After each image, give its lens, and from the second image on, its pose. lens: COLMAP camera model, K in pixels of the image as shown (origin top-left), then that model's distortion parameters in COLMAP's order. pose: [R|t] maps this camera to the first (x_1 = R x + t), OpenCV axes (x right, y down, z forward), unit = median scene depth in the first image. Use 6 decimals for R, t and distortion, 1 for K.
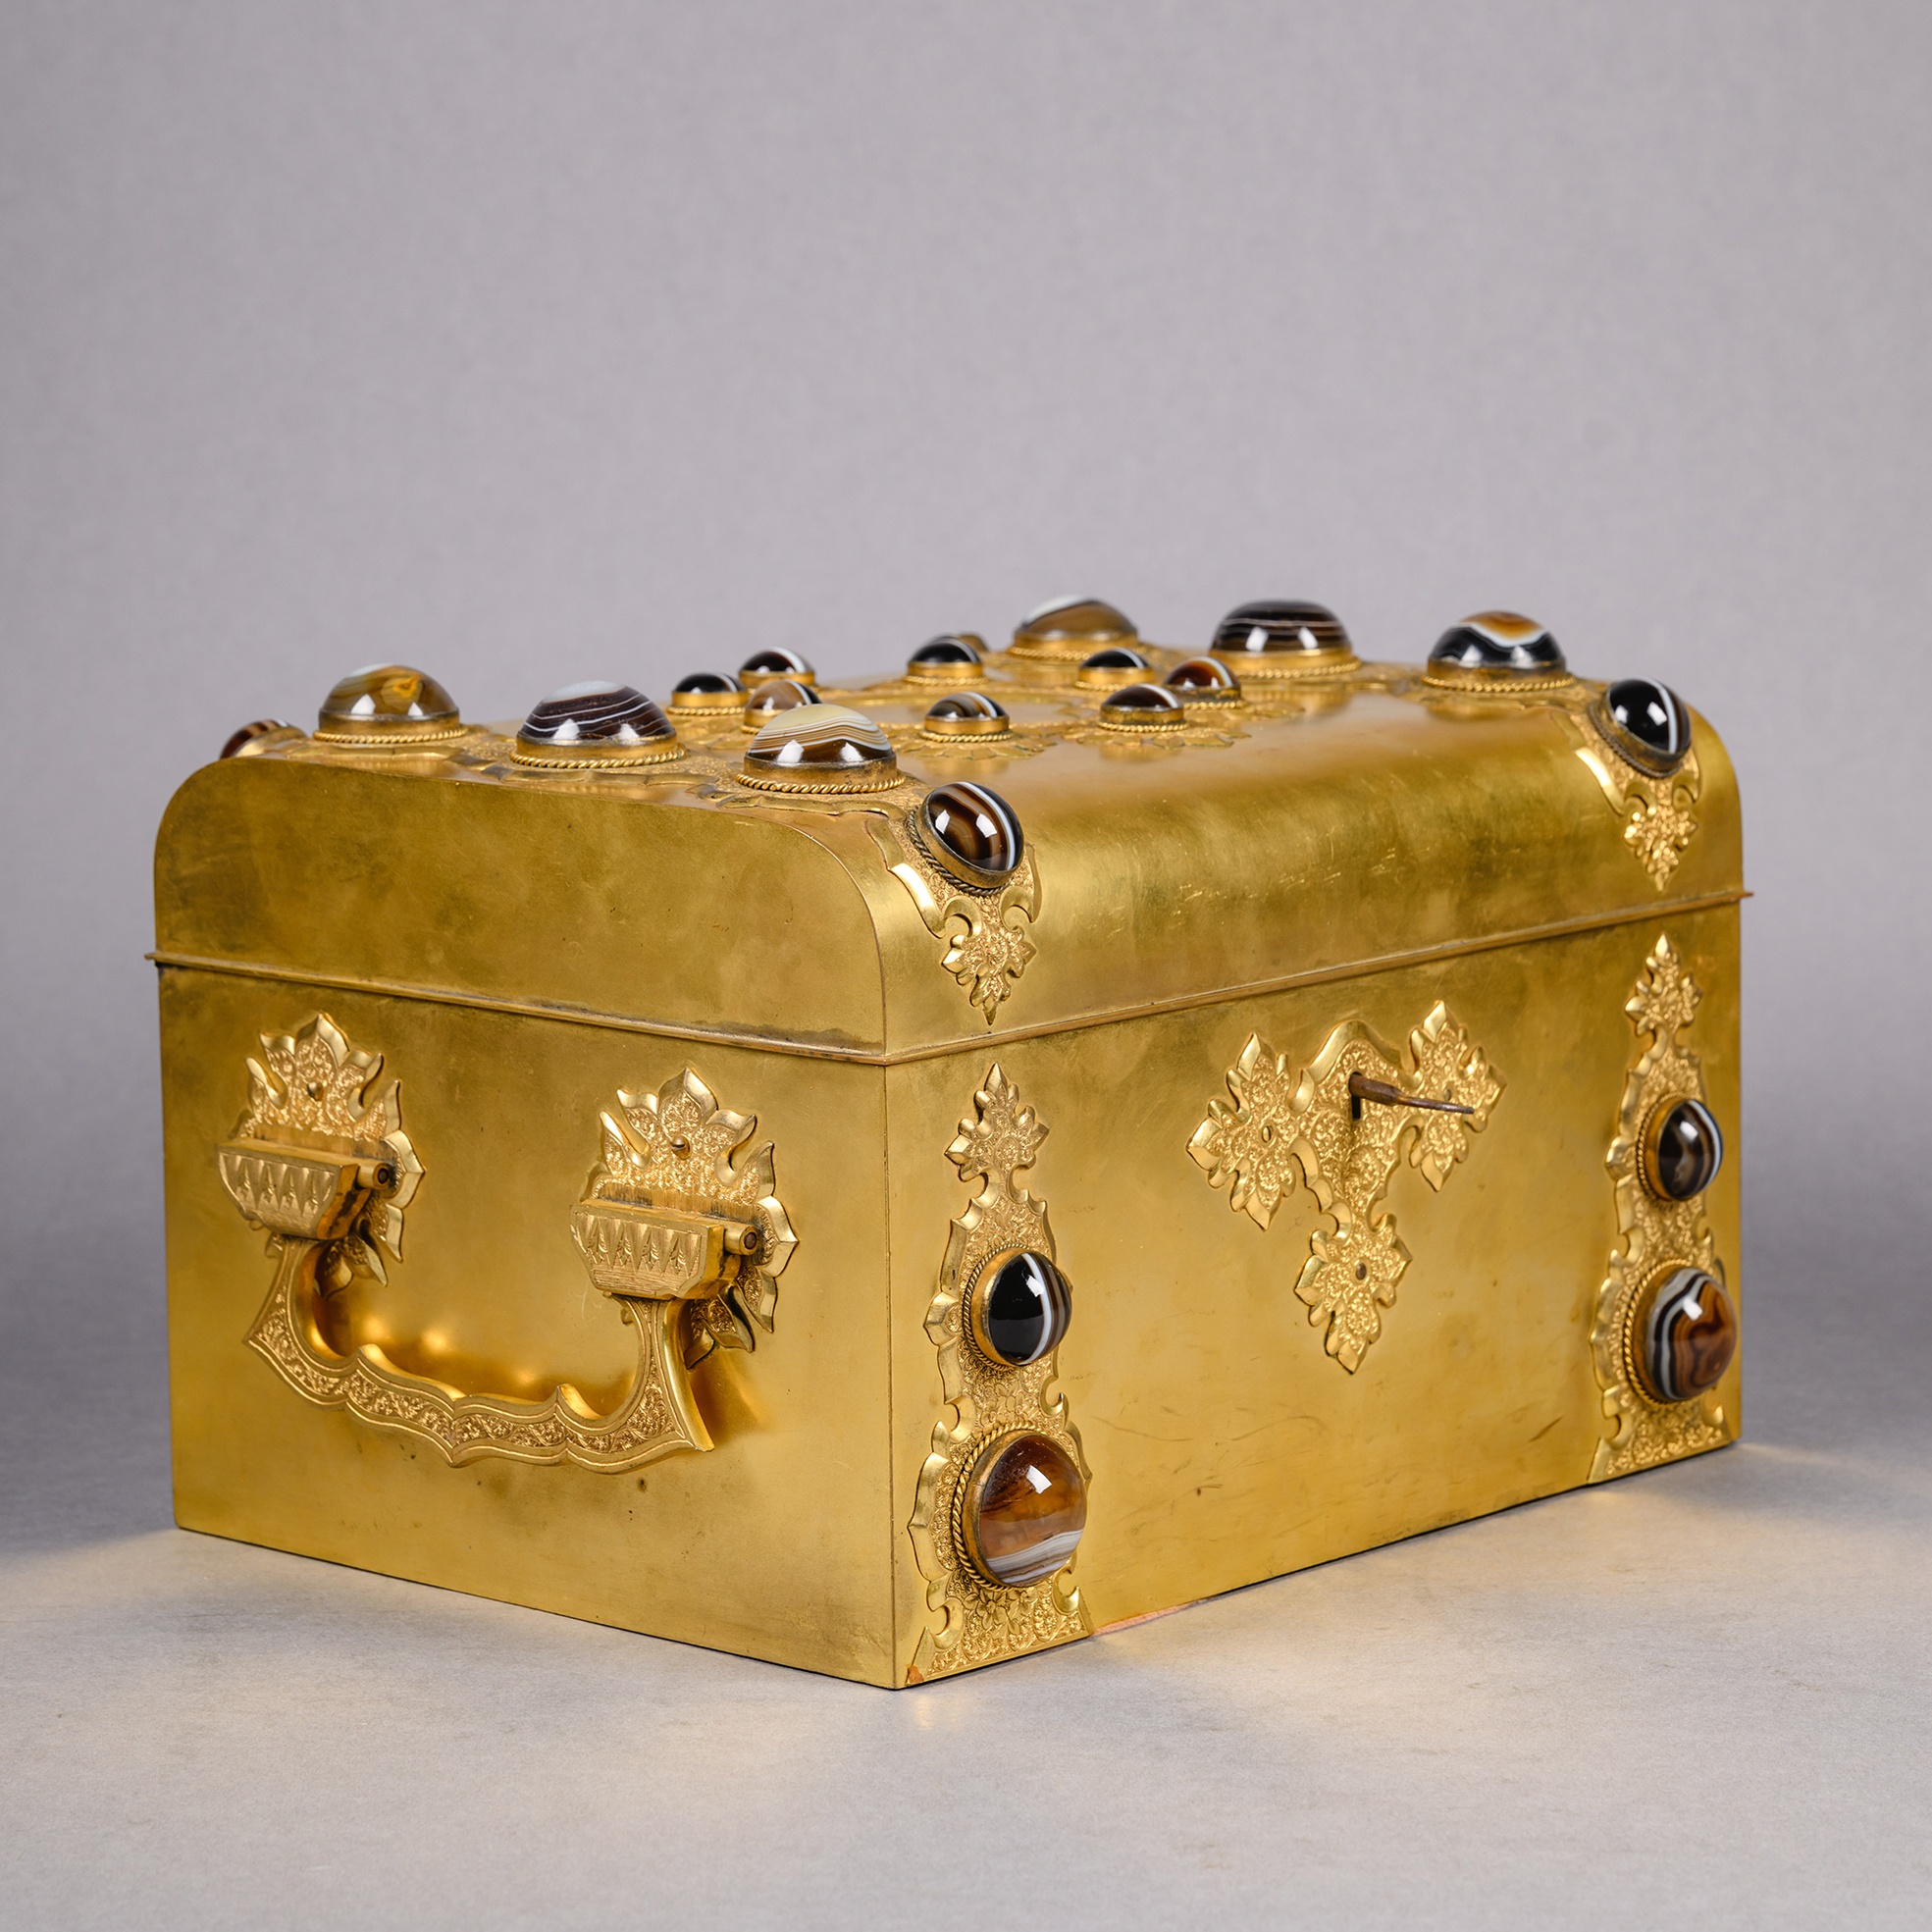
lens RADIAL K [[6078.9, 0, 967.2], [0, 6078.9, 916.2], [0, 0, 1]] dist [-0.052876, -1.004641]
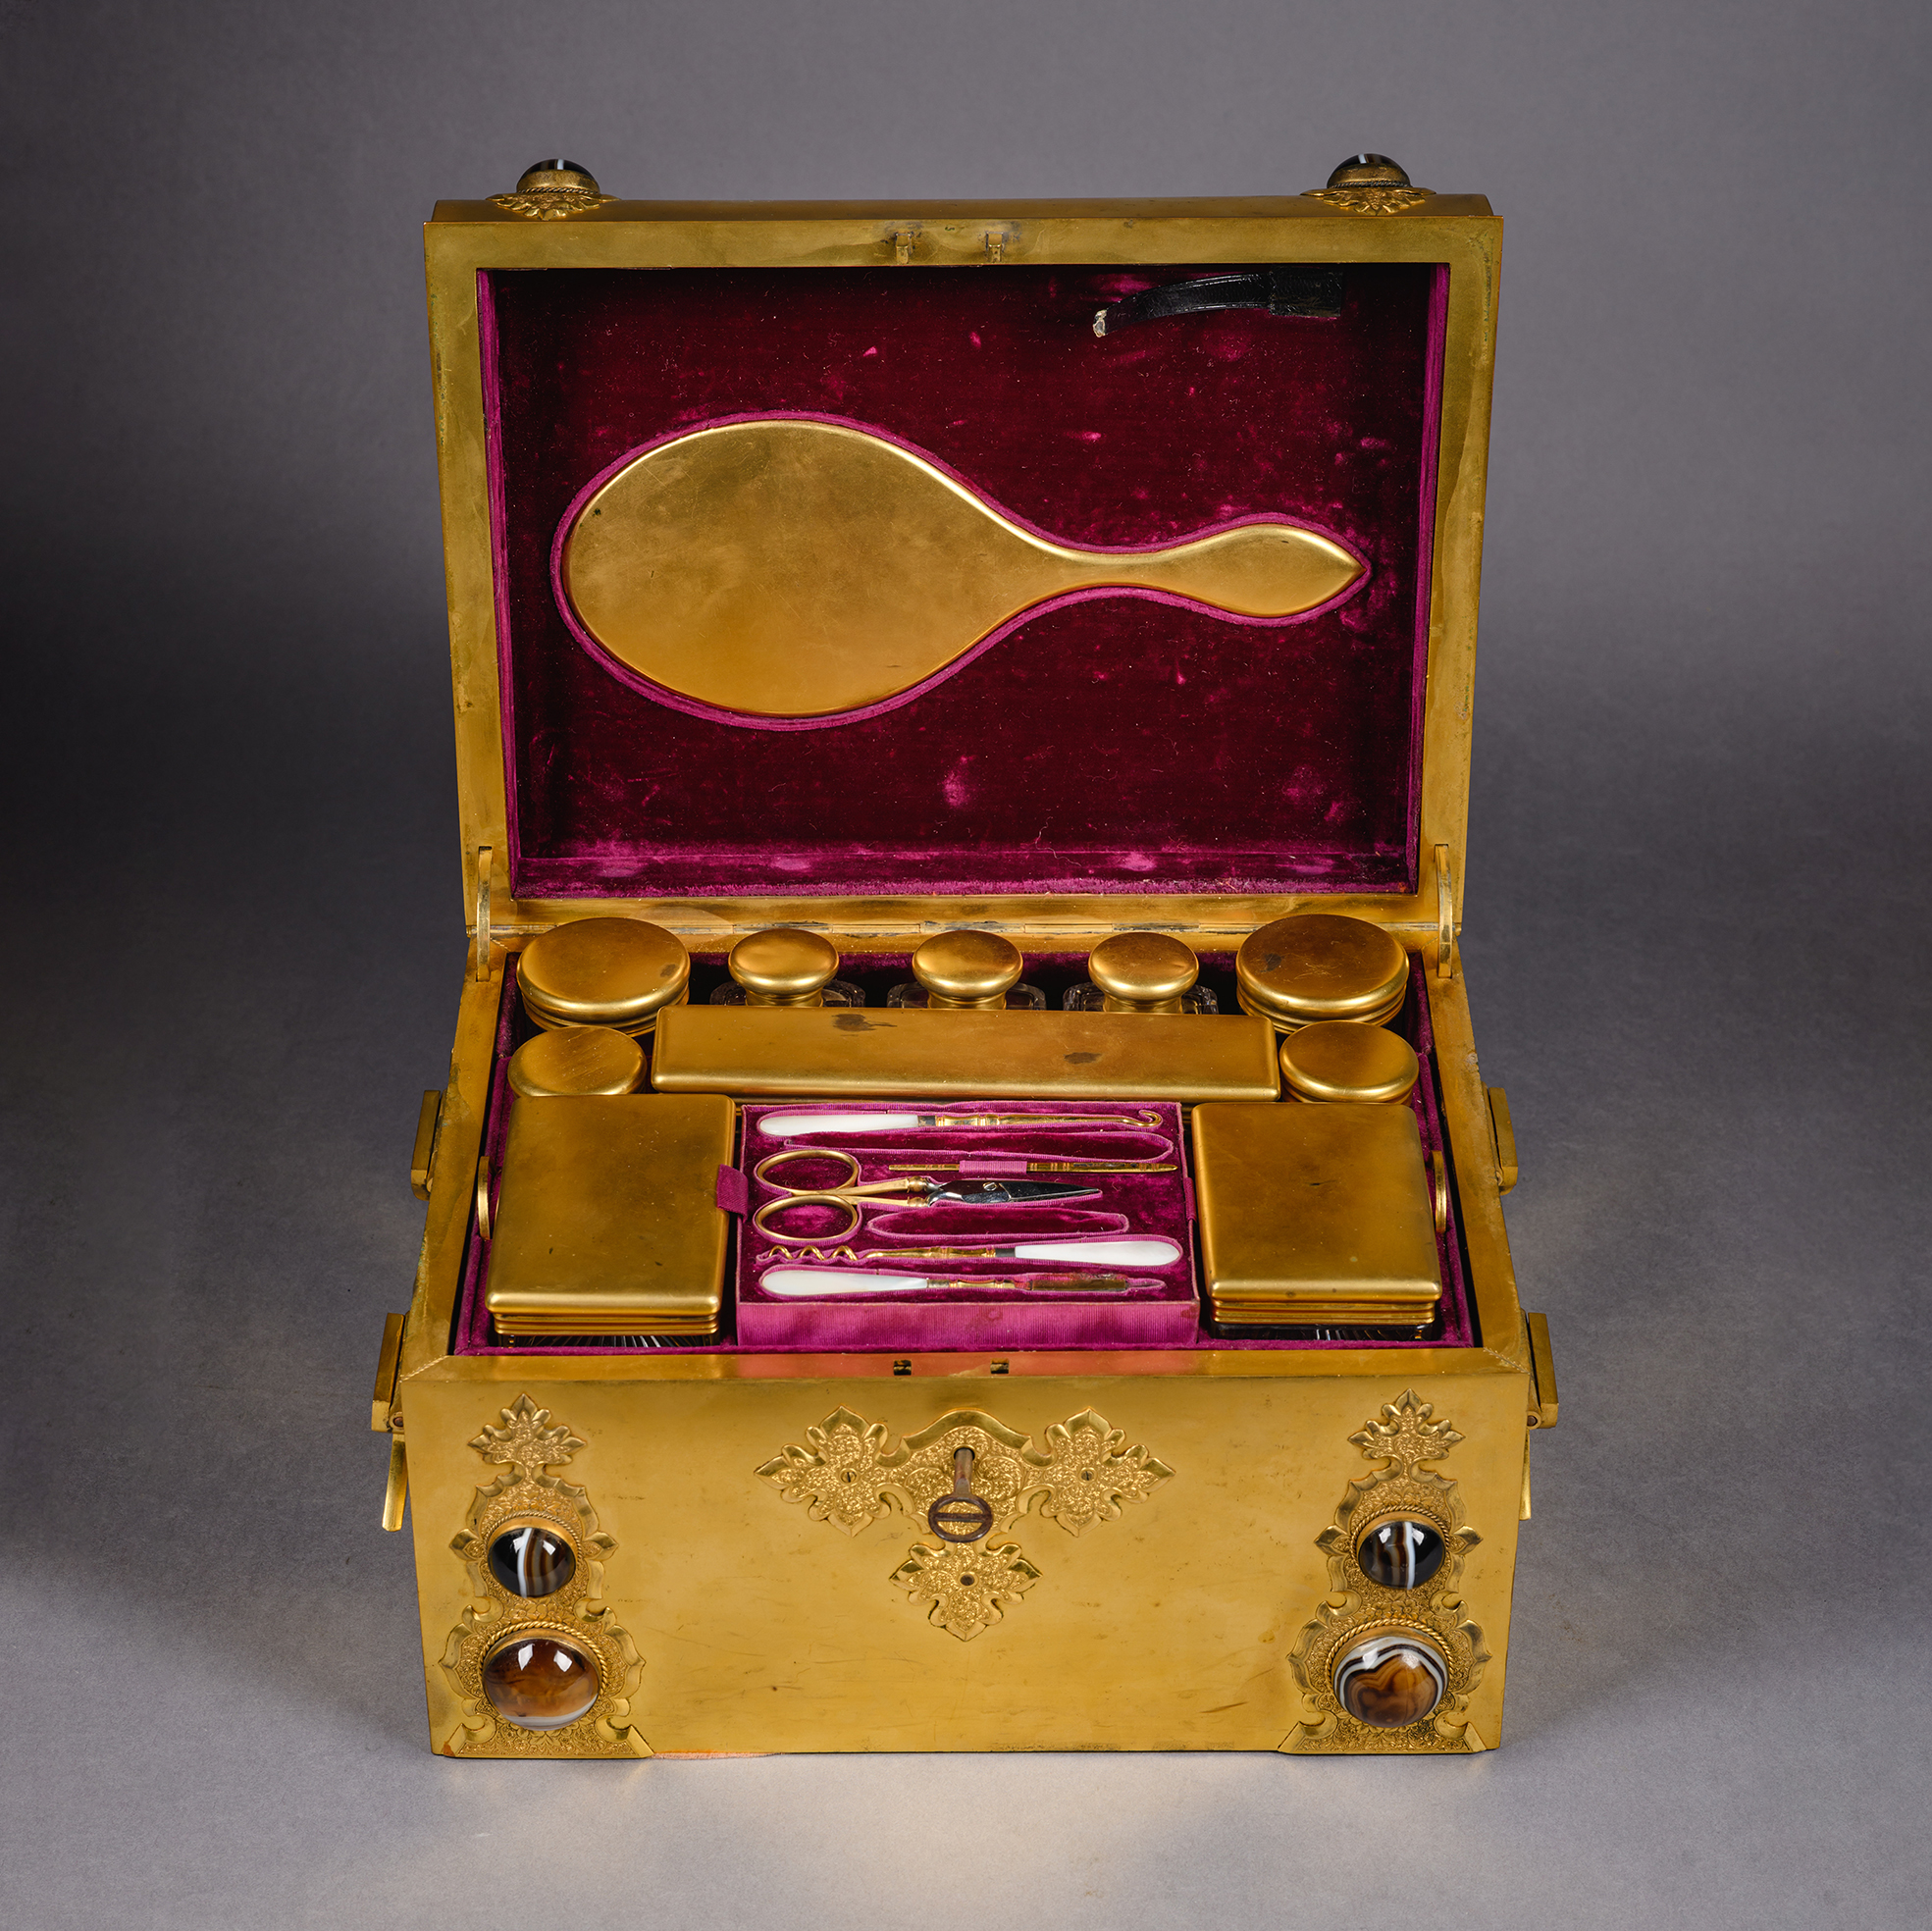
lens RADIAL K [[4795.5, 0, 966.0], [0, 4795.5, 965.5], [0, 0, 1]] dist [-0.042296, 0.180025]
pose [[0.680822, 0.403692, -0.611158, 0.602053], [-0.110682, 0.881525, 0.458981, -0.491367], [0.724038, -0.244840, 0.644843, 0.405553]]
